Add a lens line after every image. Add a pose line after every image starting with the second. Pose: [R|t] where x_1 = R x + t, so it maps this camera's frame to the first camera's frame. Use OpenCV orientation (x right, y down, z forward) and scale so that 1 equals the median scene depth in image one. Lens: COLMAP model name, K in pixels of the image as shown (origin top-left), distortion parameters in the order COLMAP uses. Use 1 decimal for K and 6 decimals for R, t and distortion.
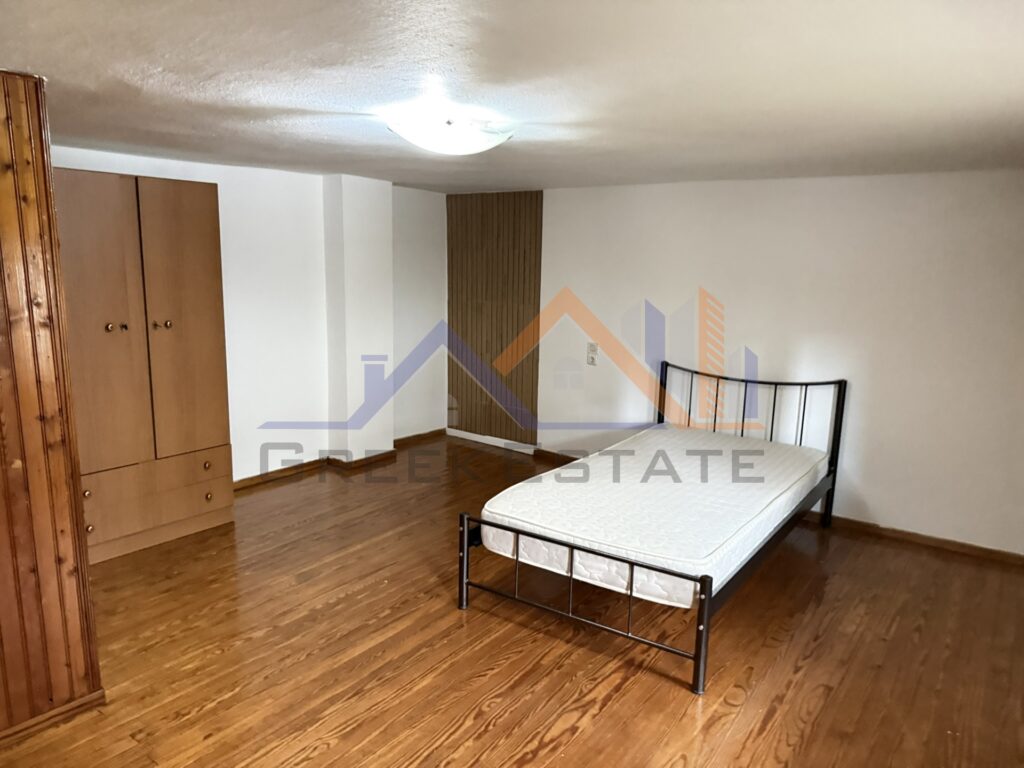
lens RADIAL K [[723.5, 0, 512.0], [0, 723.5, 384.0], [0, 0, 1]] dist [0.125199, -0.153485]
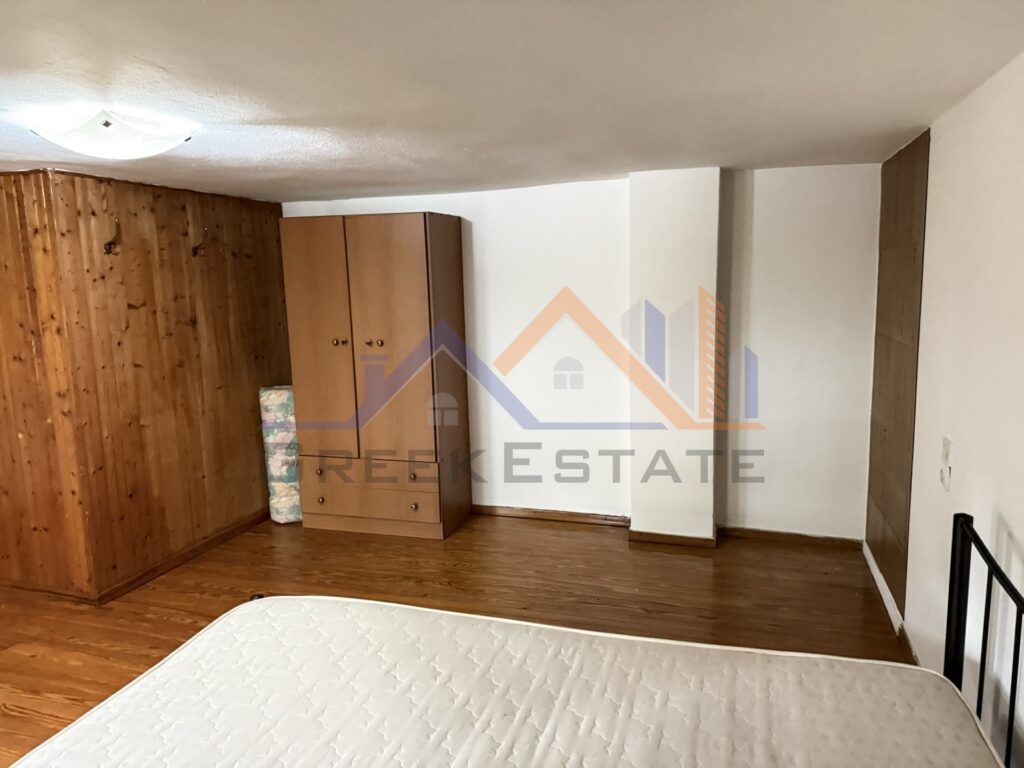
lens RADIAL K [[723.5, 0, 512.0], [0, 723.5, 384.0], [0, 0, 1]] dist [0.125199, -0.153485]
pose [[0.326692, 0.114613, -0.938156, 0.785174], [-0.138302, 0.987732, 0.072509, -0.155289], [0.934957, 0.106060, 0.338535, 1.000056]]
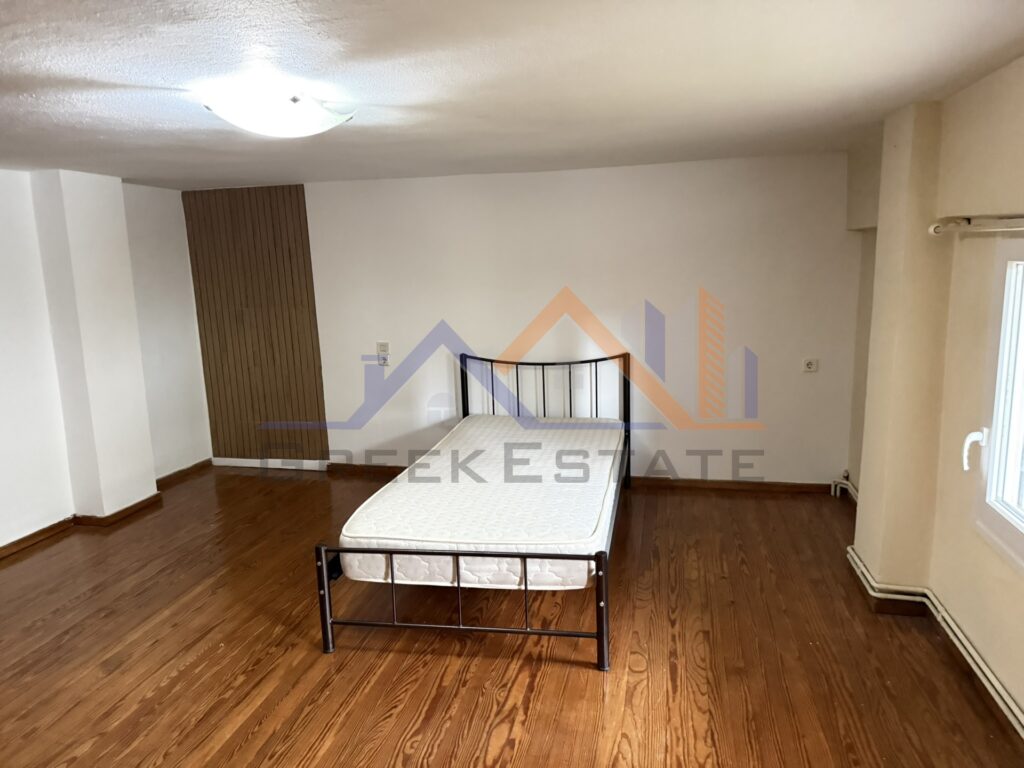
lens RADIAL K [[734.1, 0, 504.5], [0, 734.1, 371.1], [0, 0, 1]] dist [0.068997, -0.064949]
pose [[0.920240, -0.116650, 0.373566, -0.177961], [0.123861, 0.992288, 0.004735, -0.007239], [-0.371238, 0.041913, 0.927591, 0.080444]]
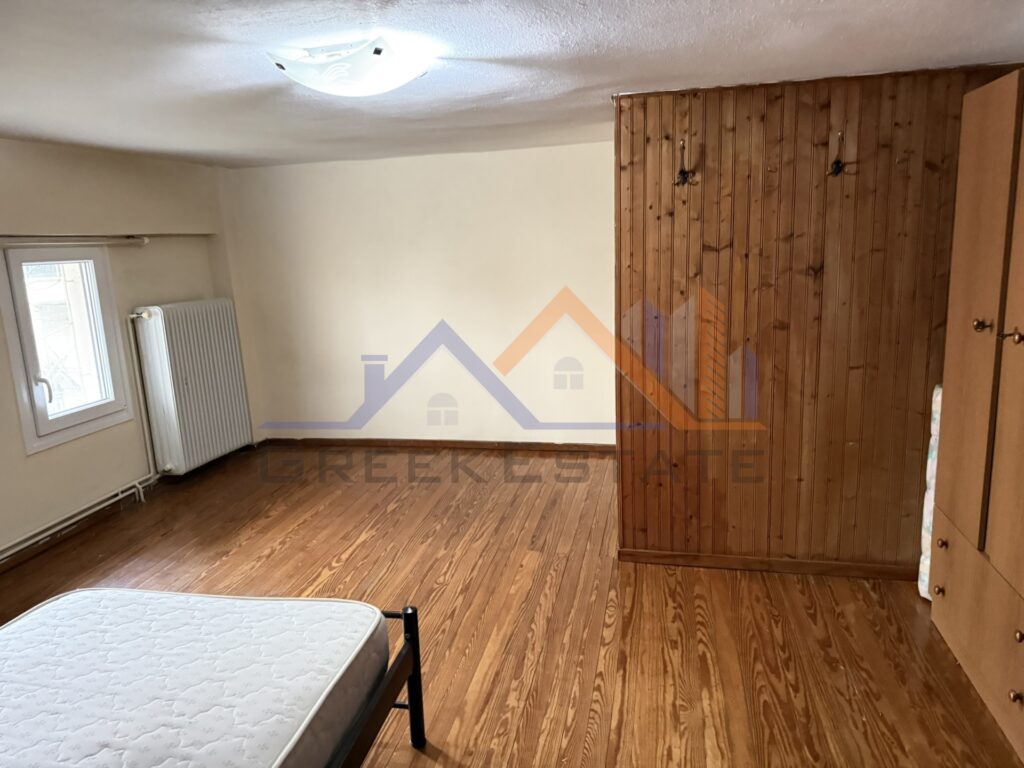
lens RADIAL K [[723.5, 0, 512.0], [0, 723.5, 384.0], [0, 0, 1]] dist [0.125199, -0.153485]
pose [[-0.912174, 0.099103, -0.397638, 0.099908], [-0.052088, 0.934409, 0.352372, -0.267476], [0.406478, 0.342137, -0.847182, 1.594990]]
